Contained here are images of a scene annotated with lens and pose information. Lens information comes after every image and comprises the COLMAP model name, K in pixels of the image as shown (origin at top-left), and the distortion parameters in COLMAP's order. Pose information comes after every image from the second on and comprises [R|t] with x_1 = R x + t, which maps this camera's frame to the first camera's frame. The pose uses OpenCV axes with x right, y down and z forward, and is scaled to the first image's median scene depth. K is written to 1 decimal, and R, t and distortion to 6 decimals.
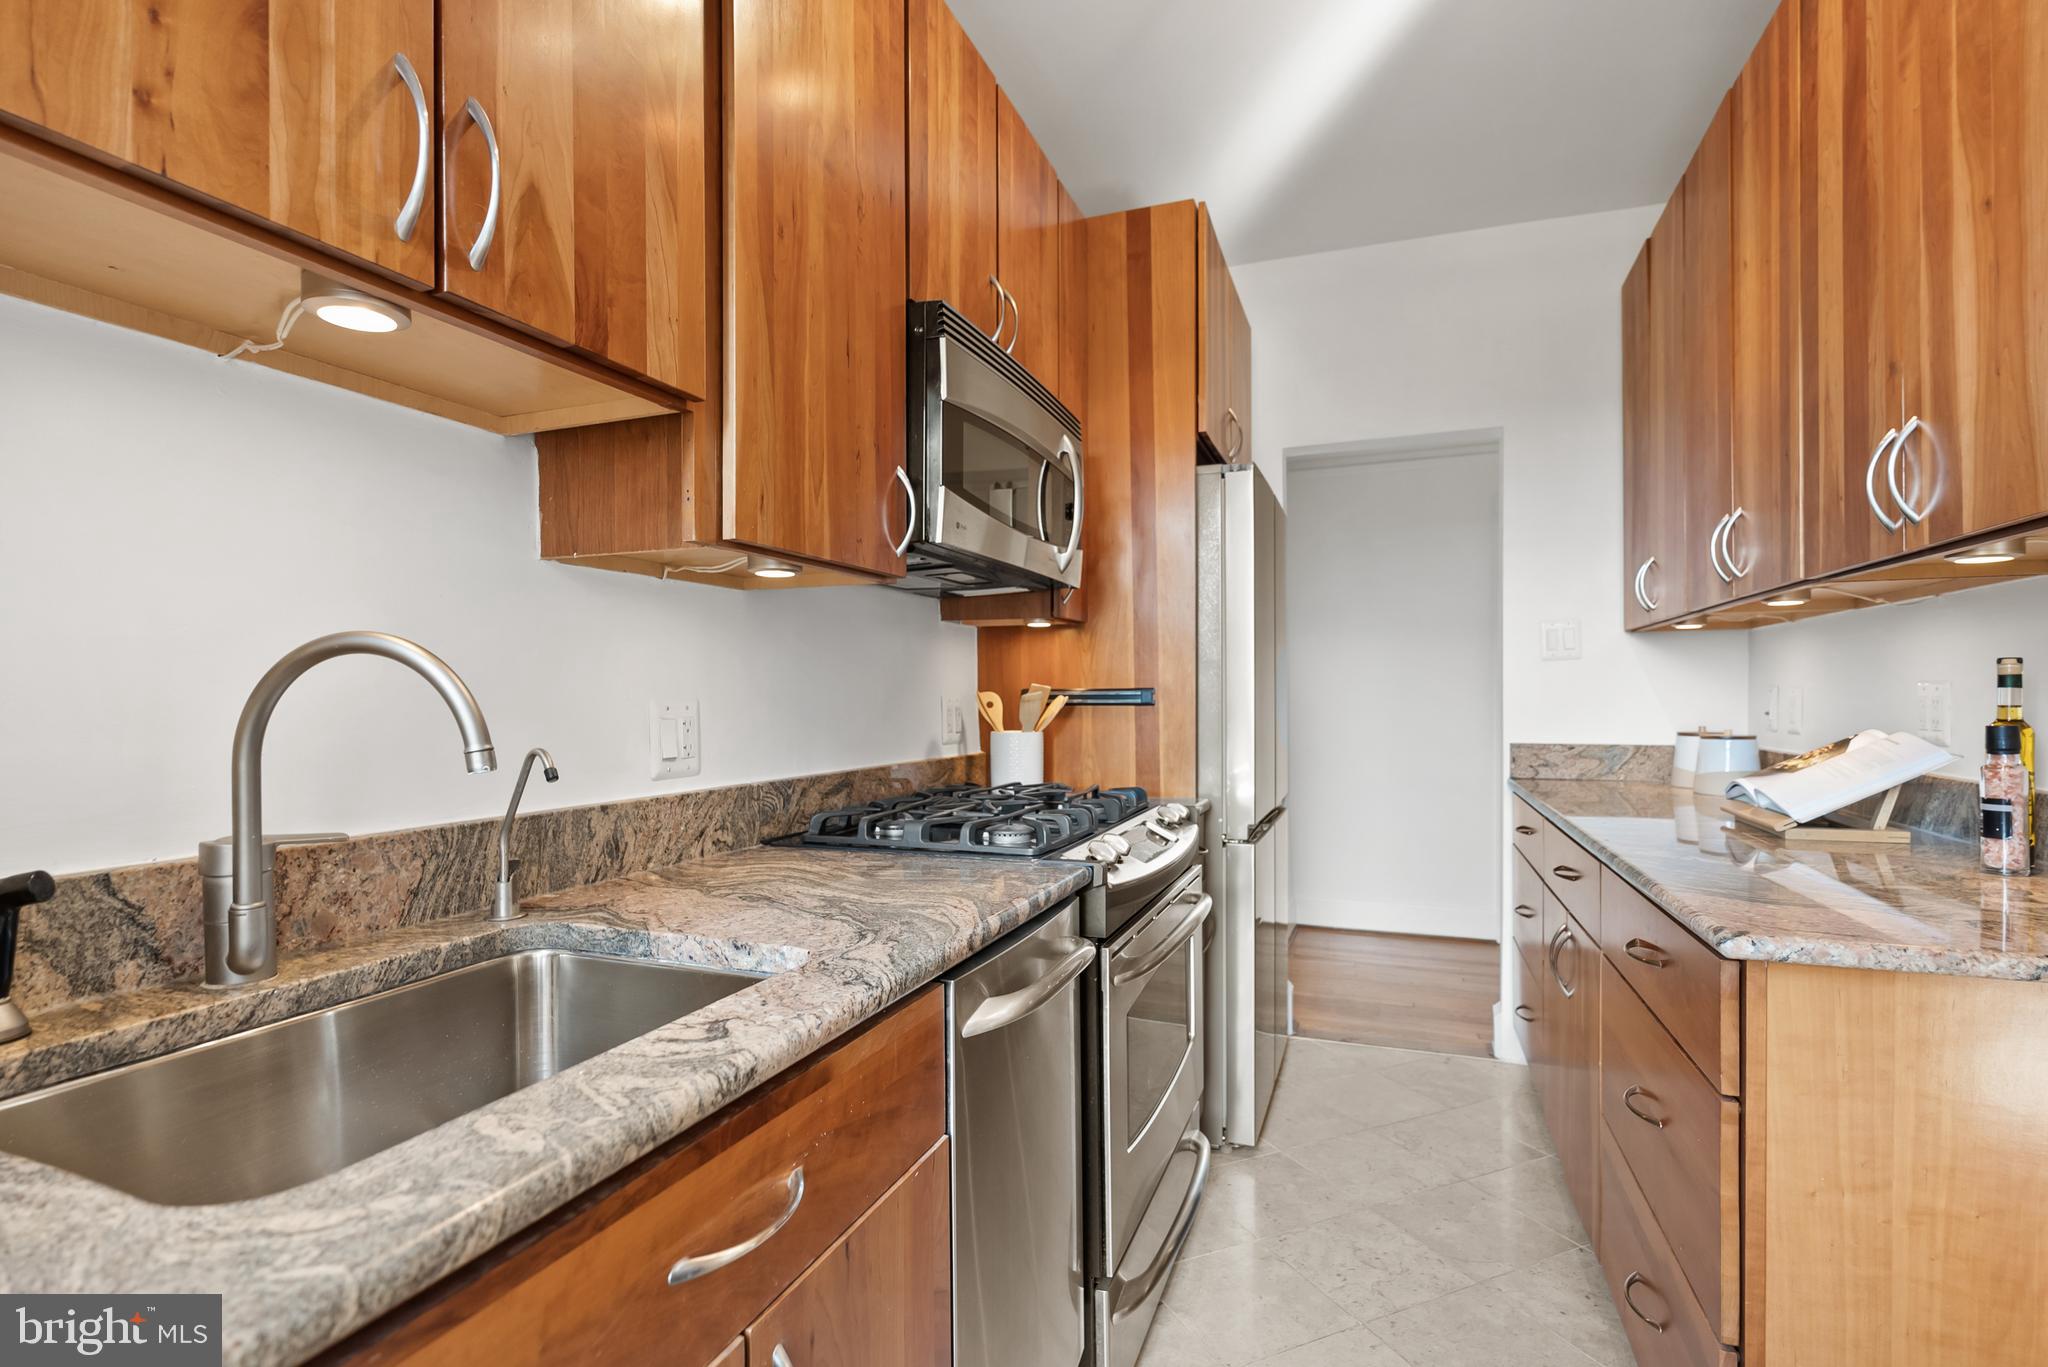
lens RADIAL K [[927.0, 0, 1026.1], [0, 927.0, 696.9], [0, 0, 1]] dist [-0.005757, 0.001760]
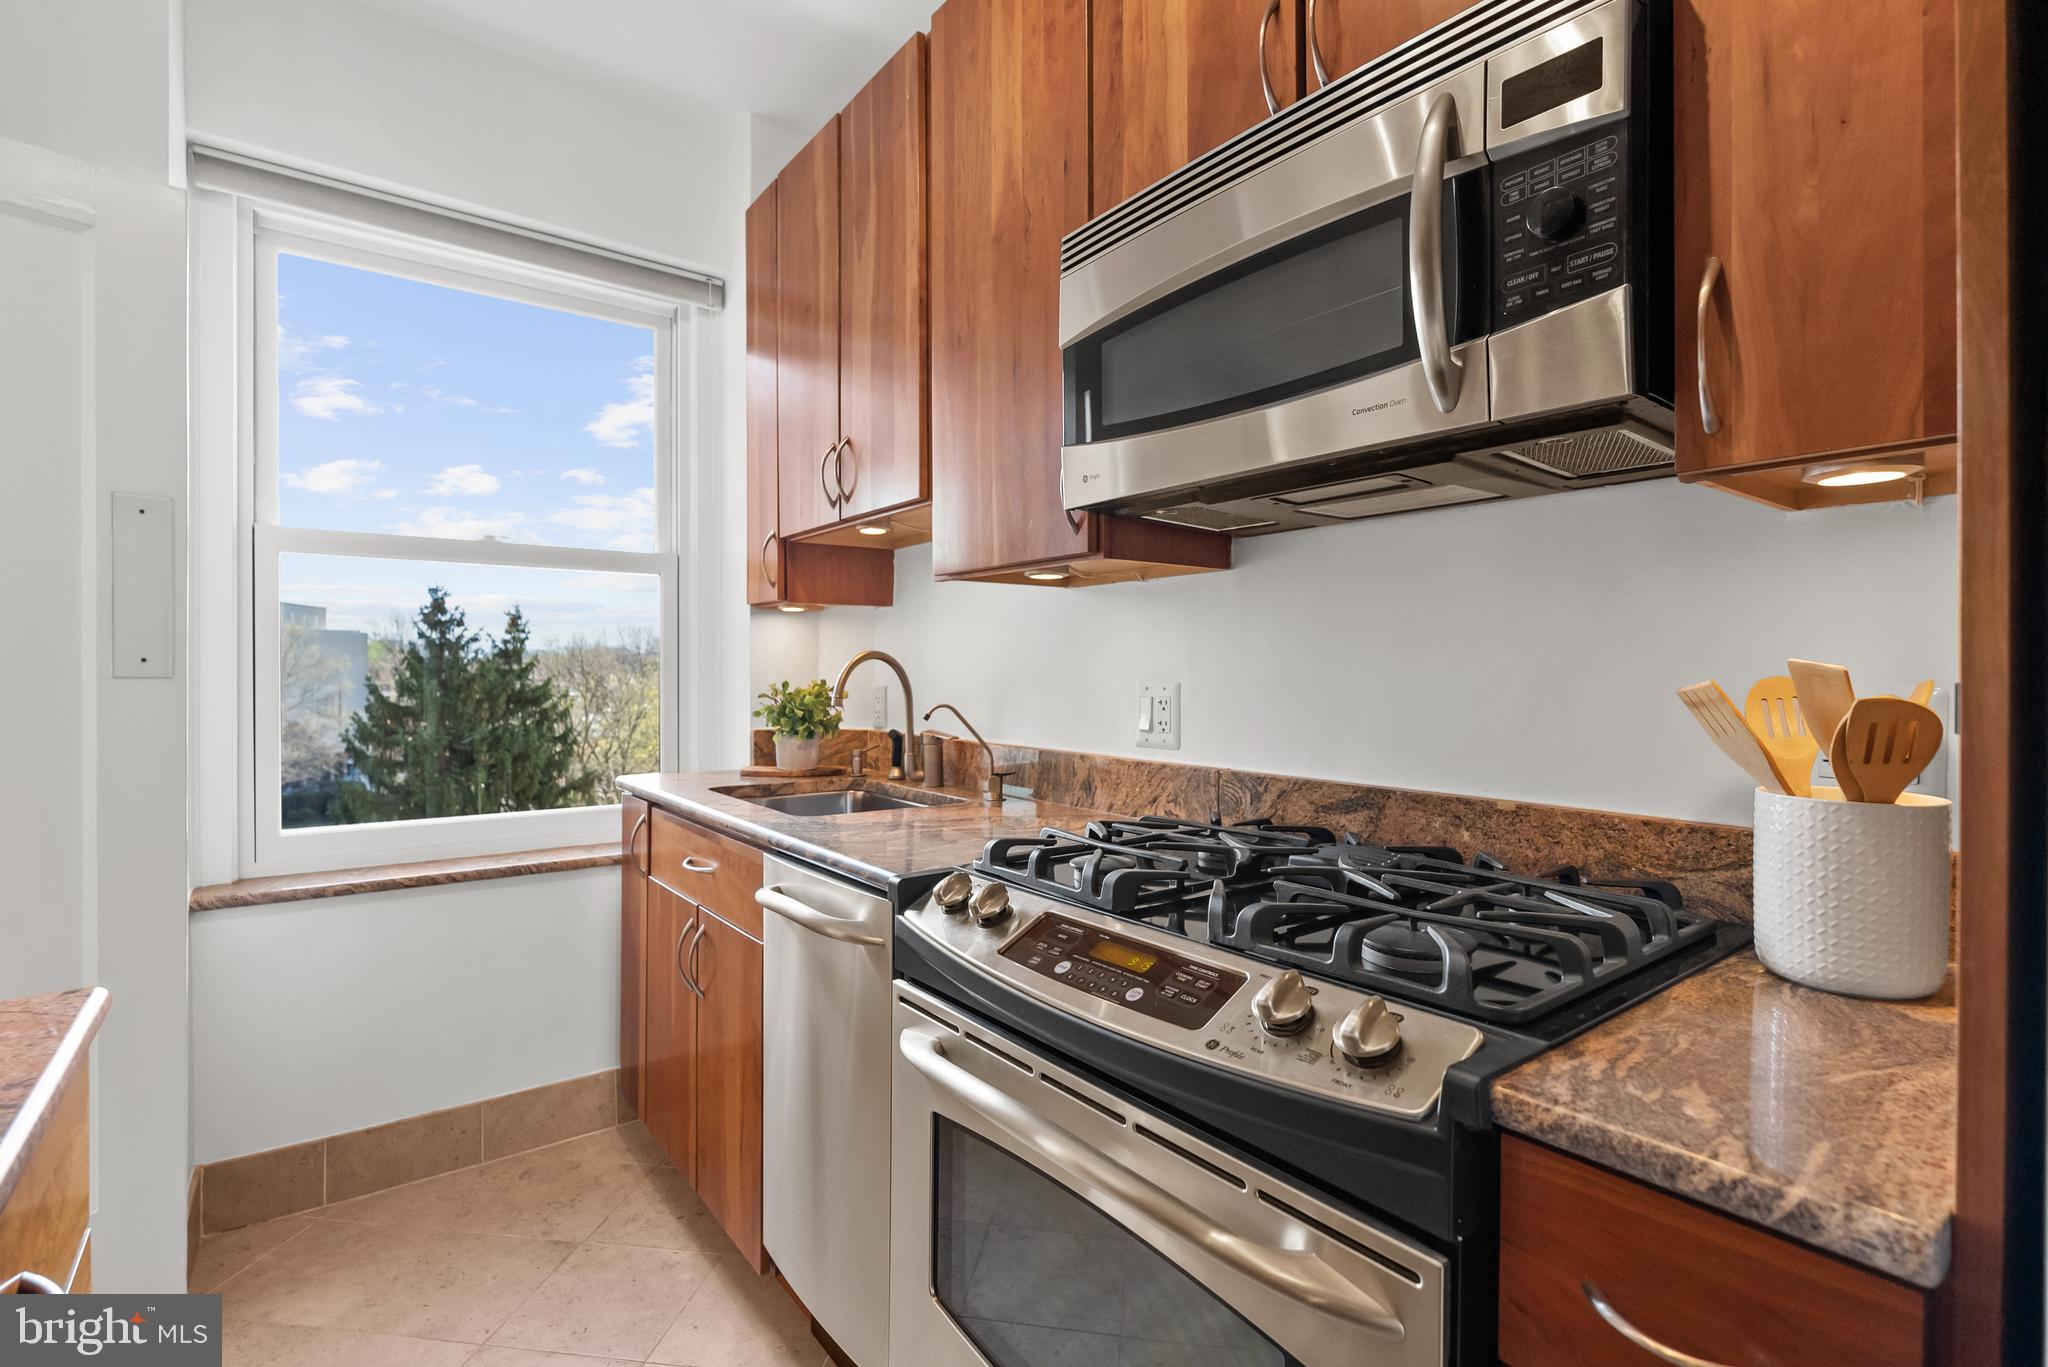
lens RADIAL K [[956.5, 0, 1023.1], [0, 956.5, 674.8], [0, 0, 1]] dist [-0.003866, -0.000395]
pose [[-0.520804, 0.007125, -0.853646, 0.705638], [-0.001058, 0.999959, 0.008992, -0.016176], [0.853675, 0.005586, -0.520775, 1.406729]]
